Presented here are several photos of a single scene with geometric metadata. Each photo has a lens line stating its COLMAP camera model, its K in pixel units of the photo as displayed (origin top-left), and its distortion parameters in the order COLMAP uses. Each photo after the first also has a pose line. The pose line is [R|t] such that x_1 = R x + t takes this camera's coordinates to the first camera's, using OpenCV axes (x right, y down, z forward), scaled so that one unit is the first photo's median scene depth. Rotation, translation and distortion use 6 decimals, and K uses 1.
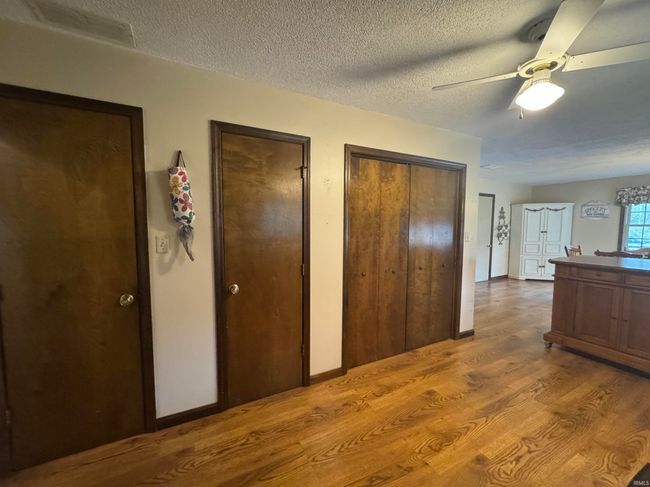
lens RADIAL K [[258.7, 0, 324.6], [0, 258.7, 243.5], [0, 0, 1]] dist [0.001960, 0.000155]
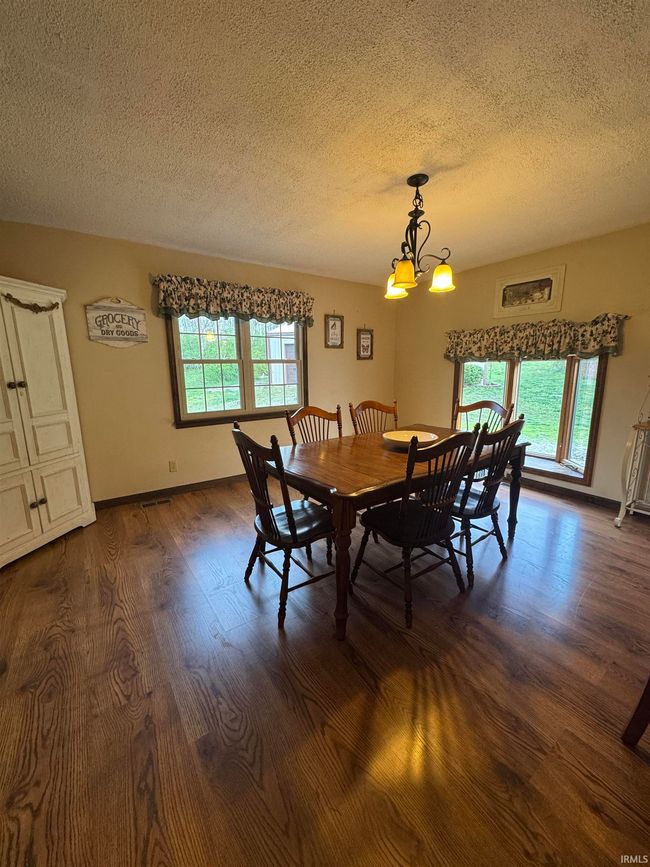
lens RADIAL K [[345.1, 0, 324.9], [0, 345.1, 430.2], [0, 0, 1]] dist [0.001960, 0.000155]
pose [[-0.127549, -0.198493, 0.971767, 1.292562], [0.064816, 0.976007, 0.207866, -0.158574], [-0.989712, 0.089499, -0.111623, 2.134552]]
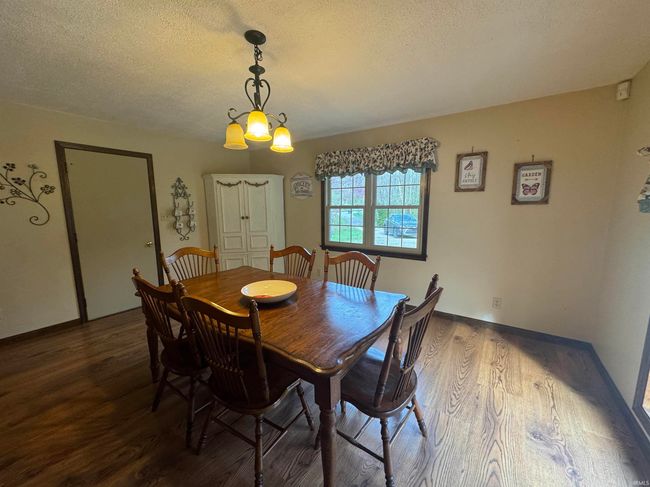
lens RADIAL K [[258.7, 0, 321.8], [0, 258.7, 241.7], [0, 0, 1]] dist [0.001960, 0.000155]
pose [[0.887441, -0.077037, 0.454437, 2.121150], [0.043071, 0.995480, 0.084645, -0.091556], [-0.458904, -0.055544, 0.886748, 0.930600]]
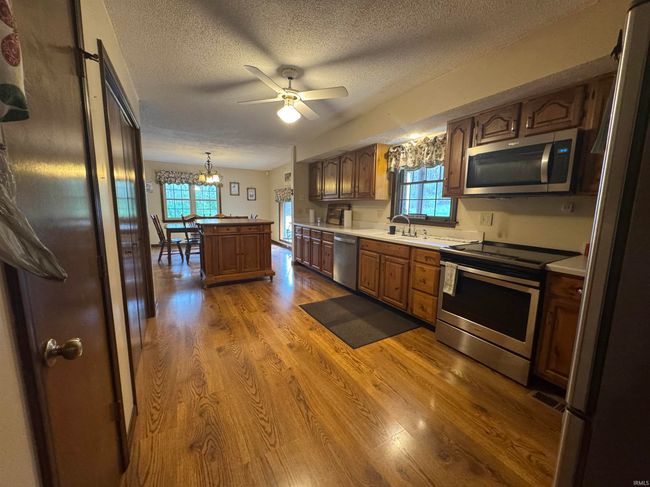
lens RADIAL K [[258.7, 0, 327.8], [0, 258.7, 242.5], [0, 0, 1]] dist [0.001960, 0.000155]
pose [[-0.051497, -0.141823, 0.988552, -0.628583], [0.053323, 0.988063, 0.144531, 0.008483], [-0.997249, 0.060155, -0.043320, 0.596516]]
